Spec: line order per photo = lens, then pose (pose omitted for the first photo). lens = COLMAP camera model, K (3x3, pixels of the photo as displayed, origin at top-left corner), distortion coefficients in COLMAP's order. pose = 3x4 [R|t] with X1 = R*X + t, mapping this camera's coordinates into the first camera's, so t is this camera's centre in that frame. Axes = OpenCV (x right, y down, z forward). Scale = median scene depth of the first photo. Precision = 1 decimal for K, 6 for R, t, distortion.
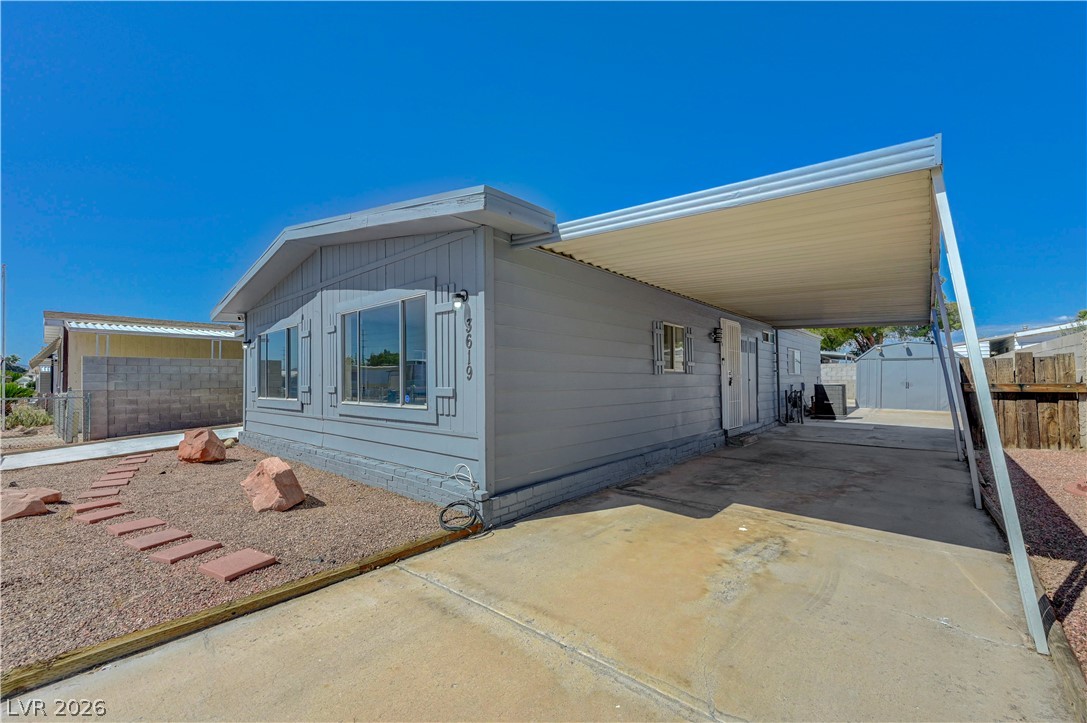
lens RADIAL K [[442.2, 0, 554.4], [0, 442.2, 378.0], [0, 0, 1]] dist [0.001434, 0.000187]
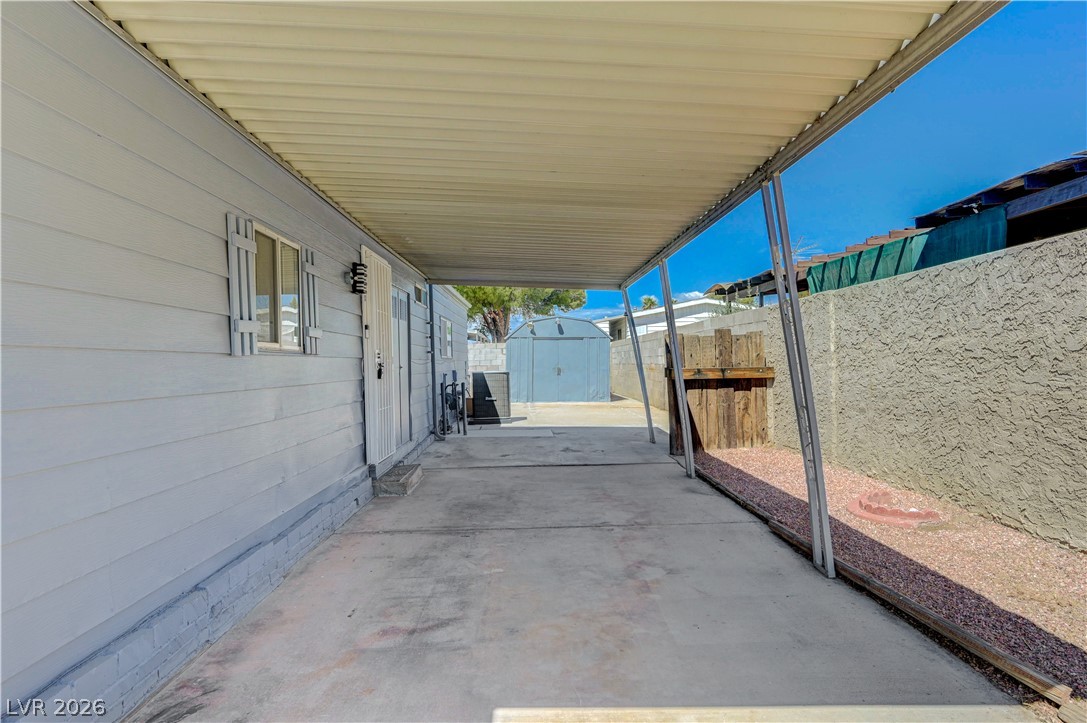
lens RADIAL K [[631.1, 0, 543.0], [0, 631.1, 362.8], [0, 0, 1]] dist [0.001991, 0.000364]
pose [[0.748965, -0.007323, 0.662569, 0.053393], [0.009163, 0.999958, 0.000694, -0.000183], [-0.662546, 0.005552, 0.749001, 0.327510]]
